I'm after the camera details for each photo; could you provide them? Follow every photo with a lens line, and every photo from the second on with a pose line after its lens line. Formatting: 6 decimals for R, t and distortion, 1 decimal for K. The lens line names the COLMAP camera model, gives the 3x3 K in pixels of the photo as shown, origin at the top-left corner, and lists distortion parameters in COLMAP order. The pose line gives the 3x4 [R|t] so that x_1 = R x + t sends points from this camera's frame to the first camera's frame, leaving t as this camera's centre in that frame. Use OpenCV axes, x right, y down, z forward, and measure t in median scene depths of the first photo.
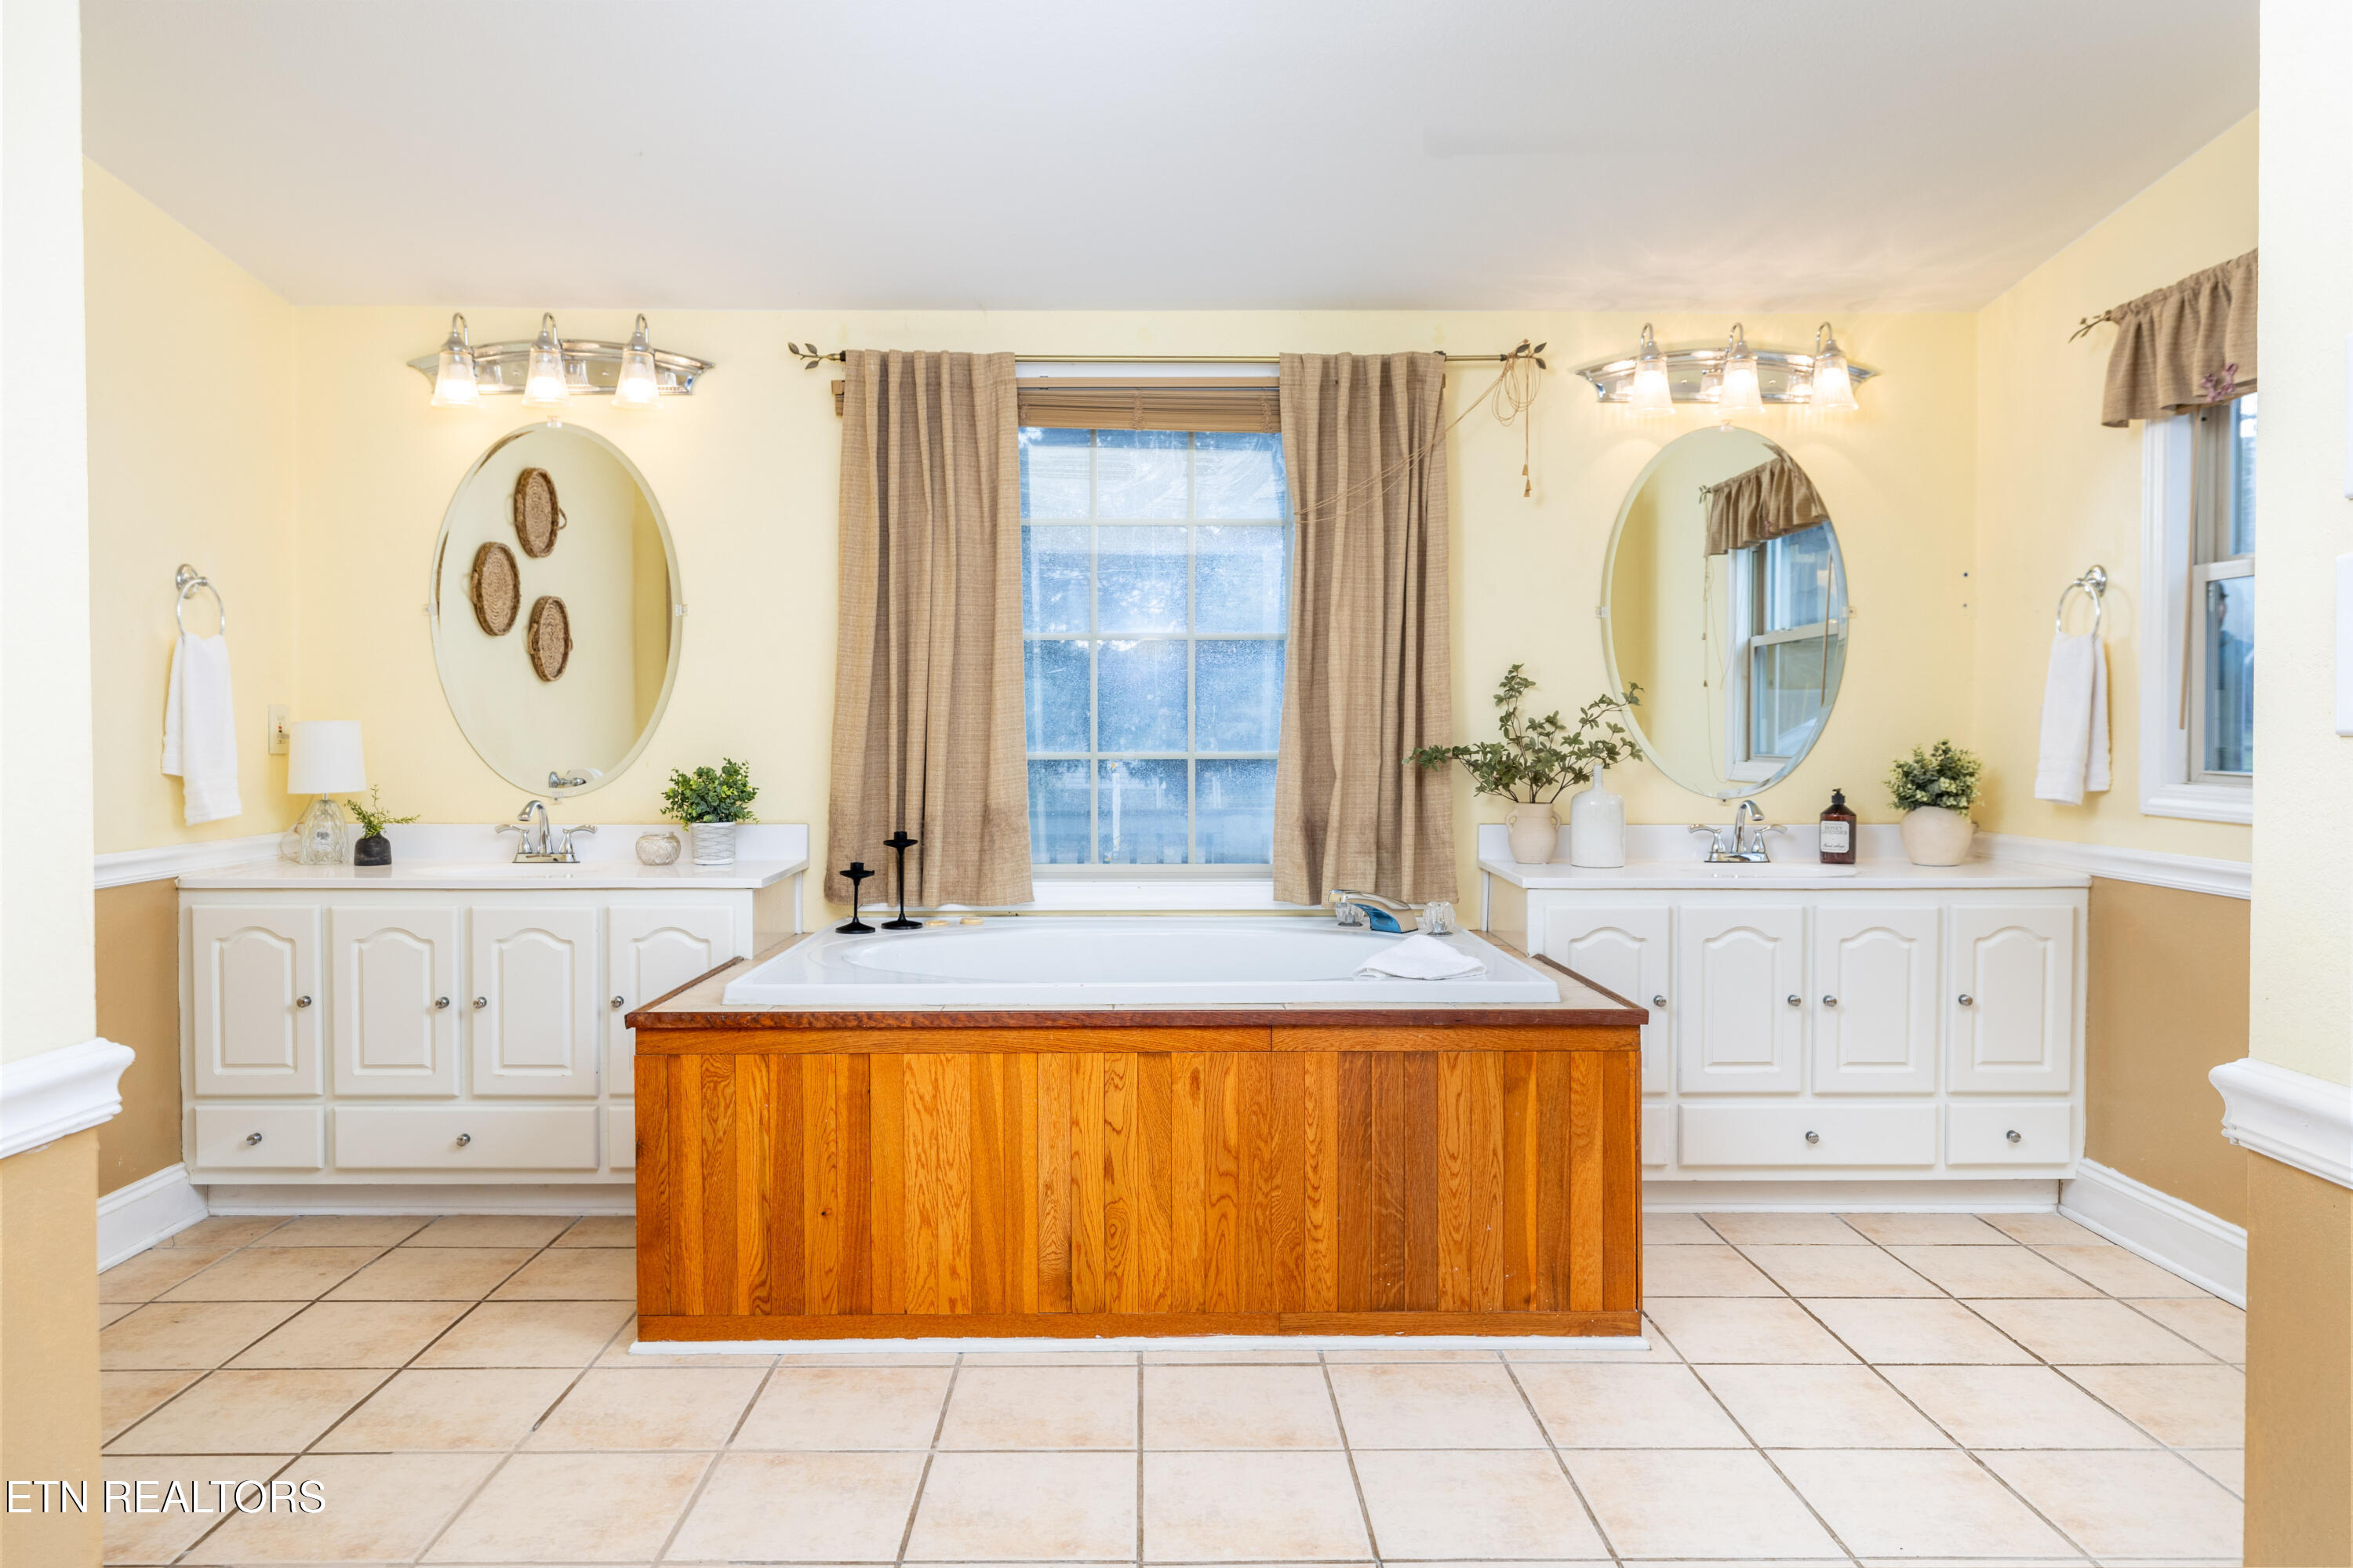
lens RADIAL K [[1571.0, 0, 1179.6], [0, 1571.0, 765.2], [0, 0, 1]] dist [0.000910, -0.001830]
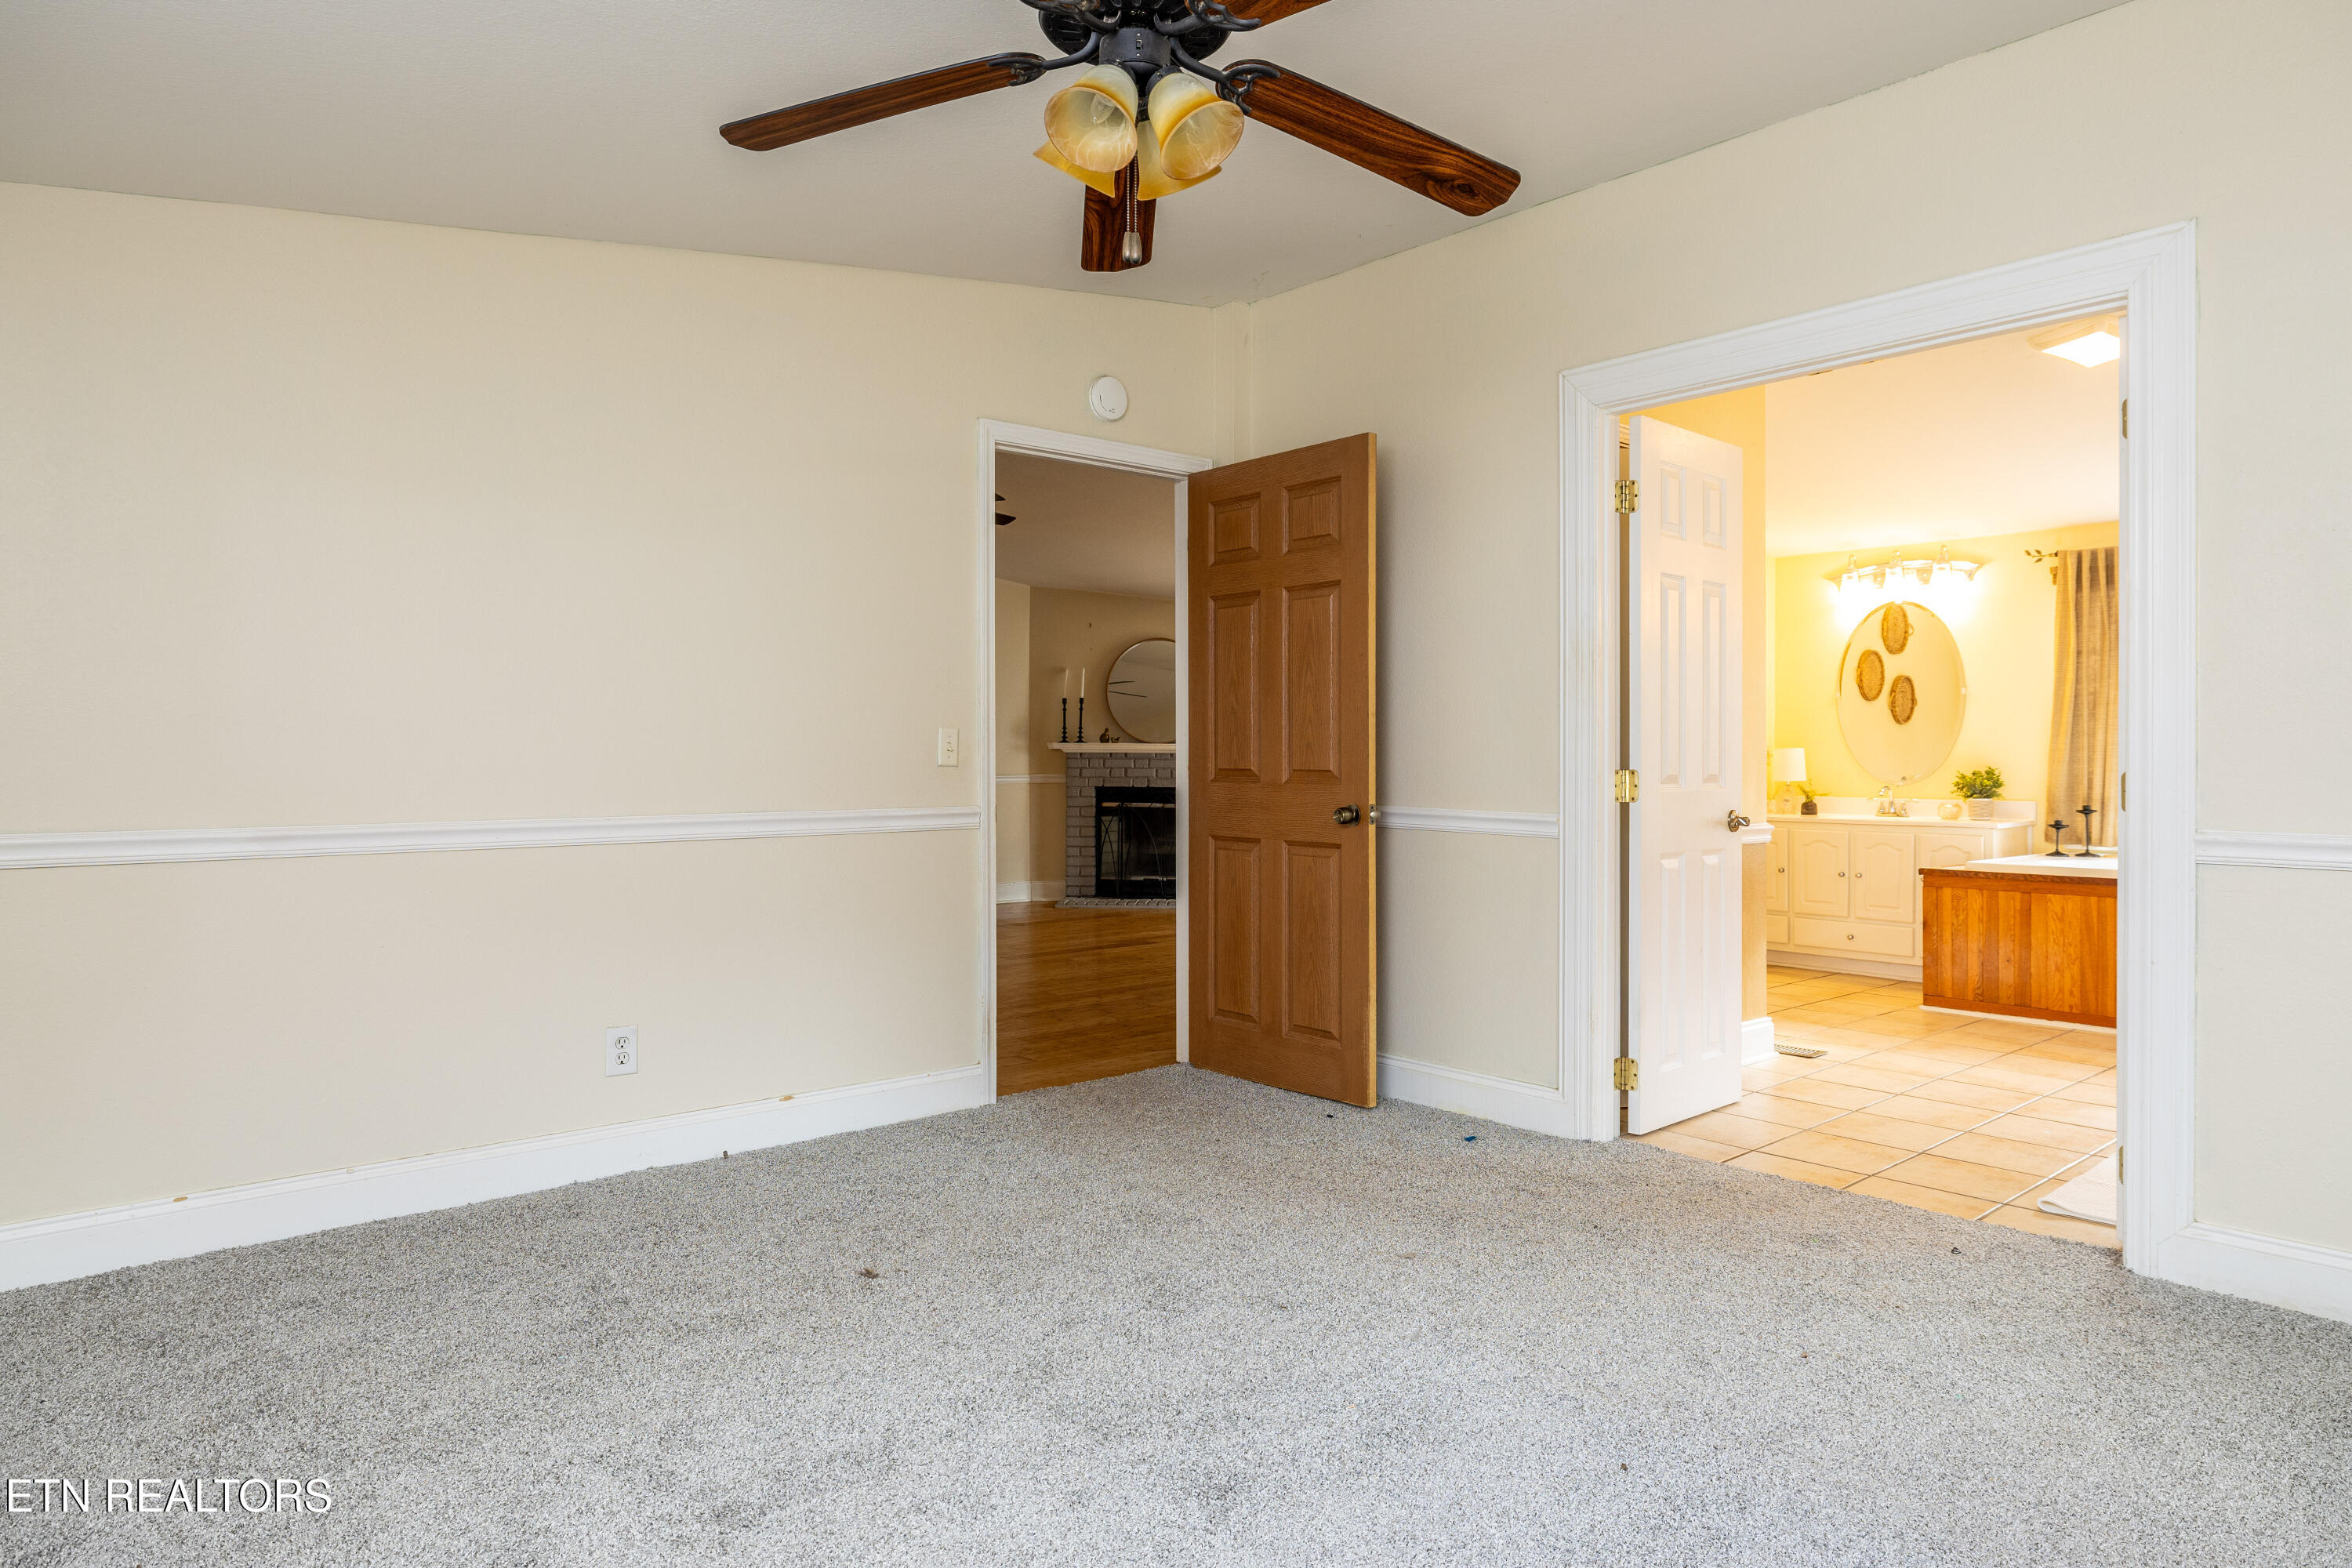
lens RADIAL K [[1401.5, 0, 1195.9], [0, 1401.5, 770.5], [0, 0, 1]] dist [-0.003559, 0.001156]
pose [[0.649826, 0.006538, -0.760055, 0.394027], [-0.016375, 0.999851, -0.005400, 0.026805], [0.759906, 0.015955, 0.649837, -0.876789]]
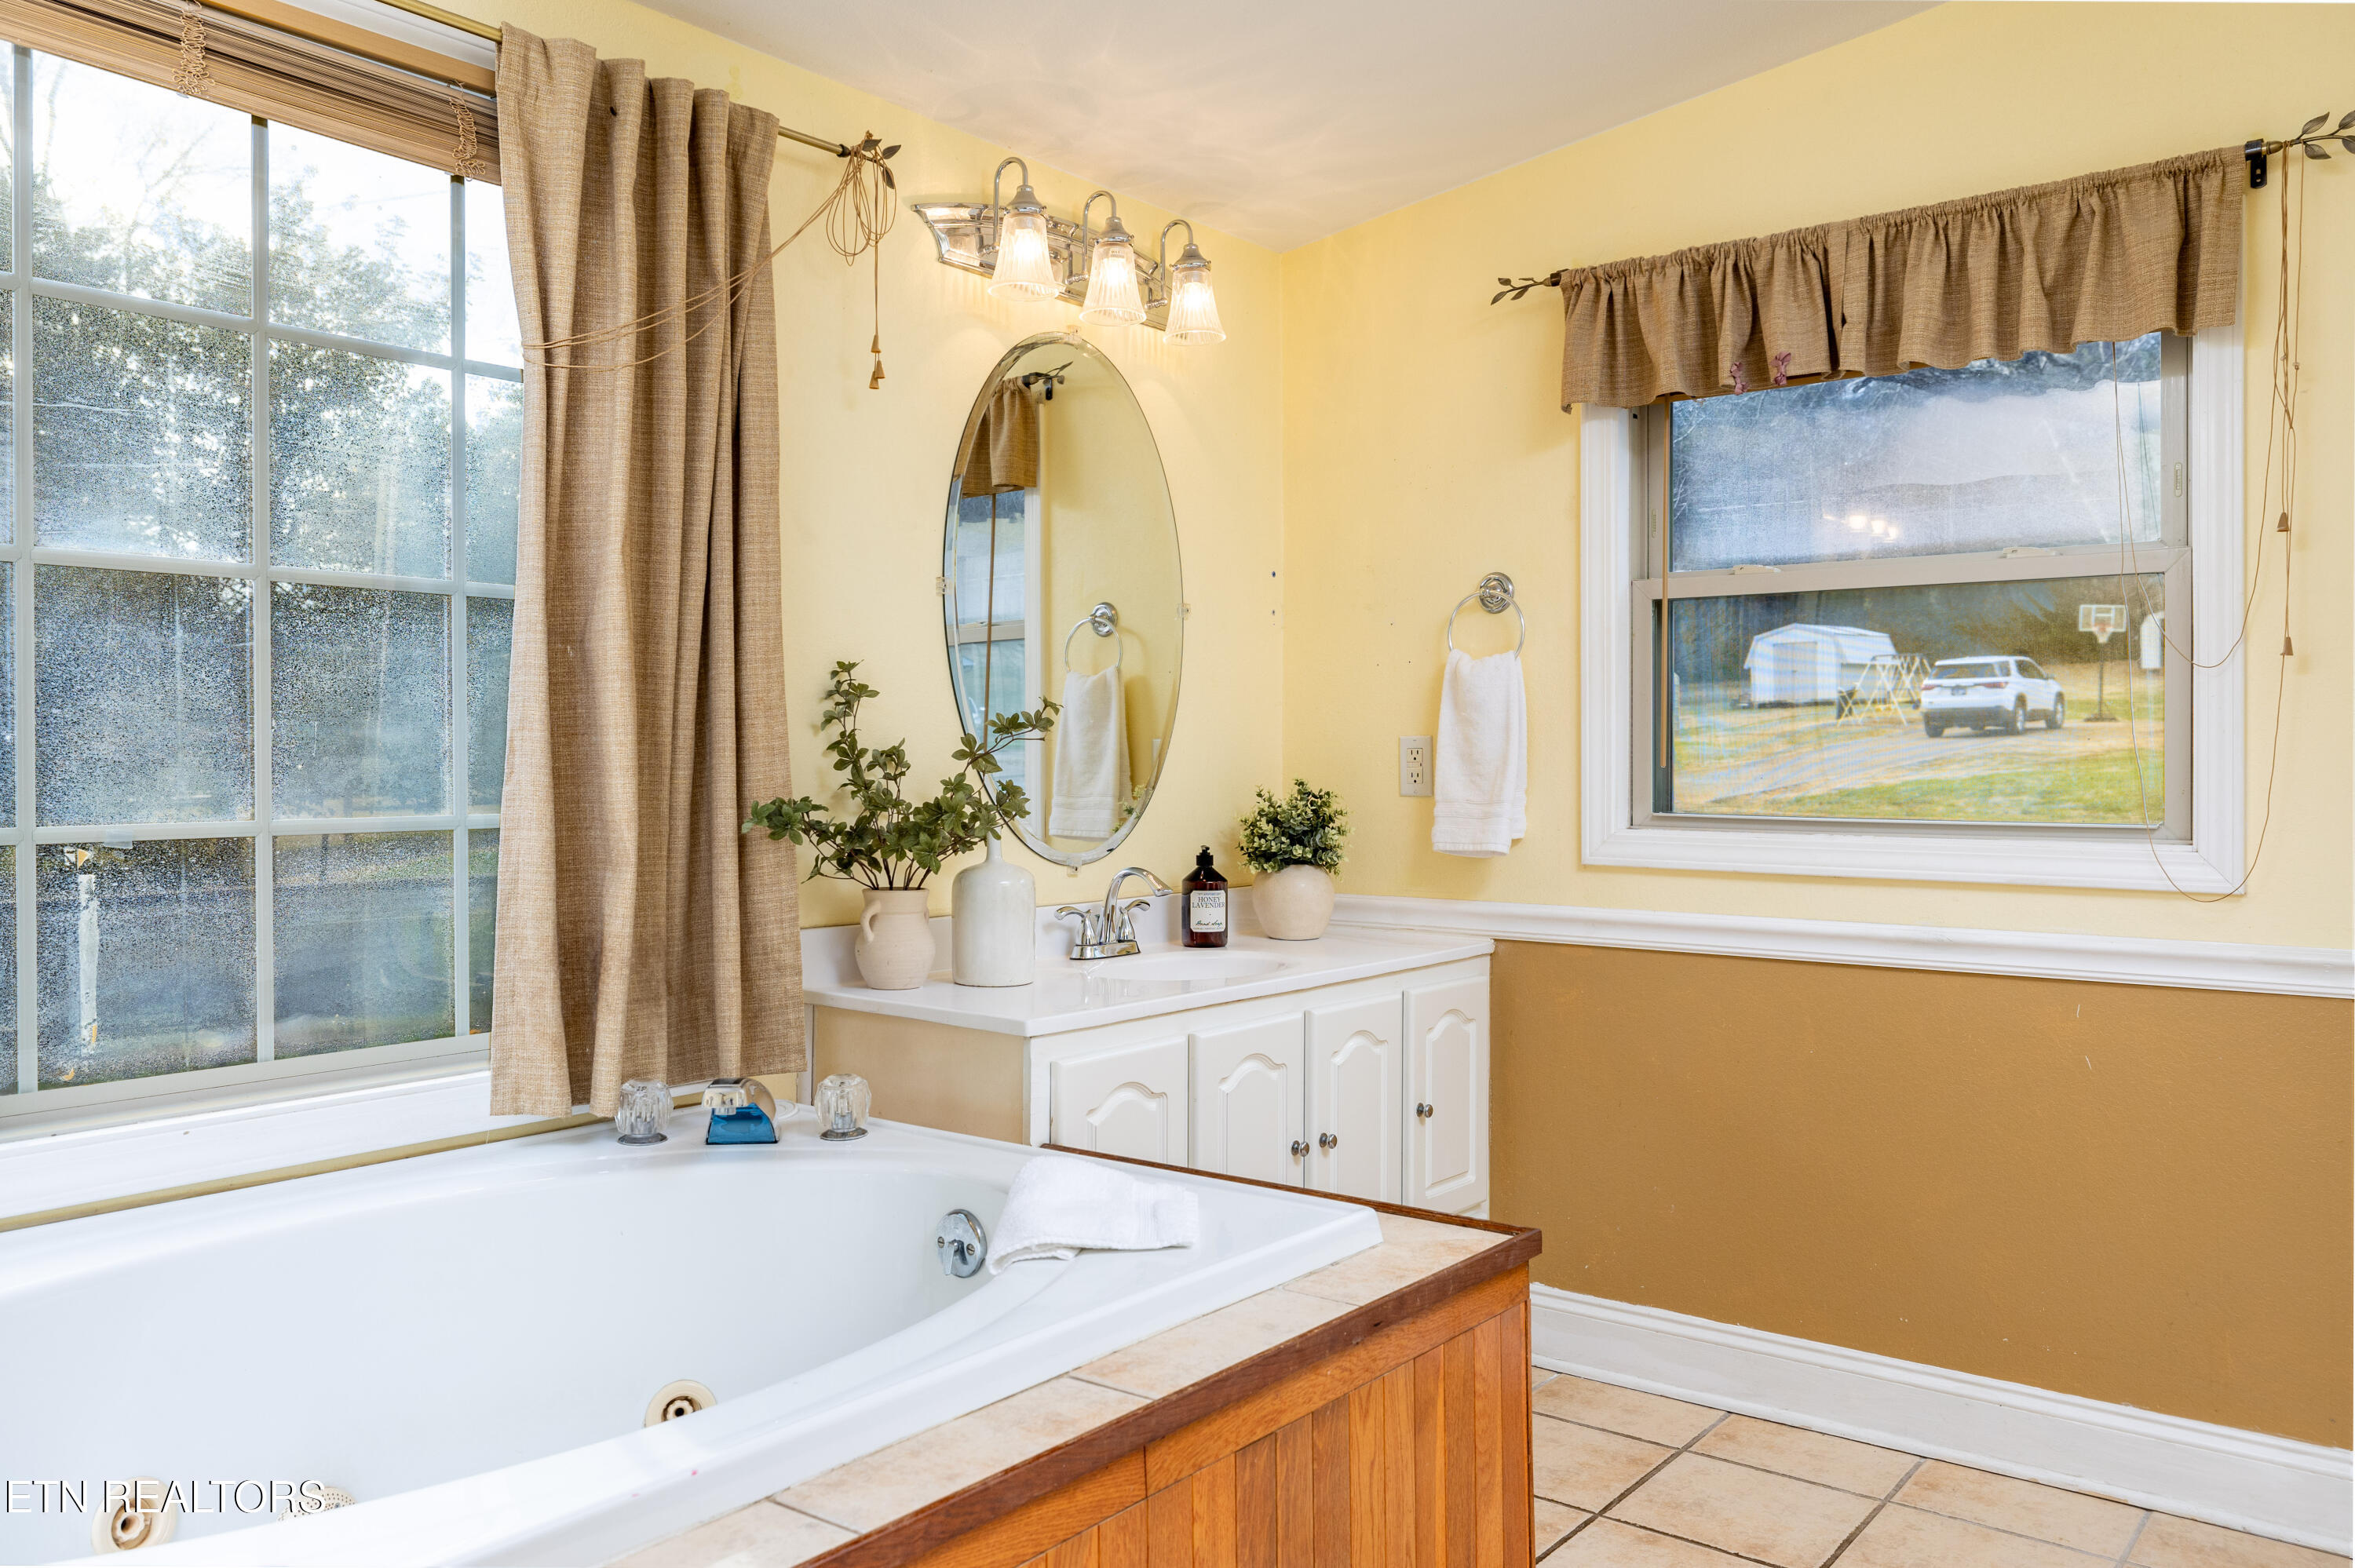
lens RADIAL K [[1736.0, 0, 1176.3], [0, 1736.0, 768.0], [0, 0, 1]] dist [0.003325, -0.003361]
pose [[0.641905, -0.003803, 0.766775, -0.227674], [0.018179, 0.999782, -0.010259, -0.014355], [-0.766569, 0.020524, 0.641834, 0.489689]]
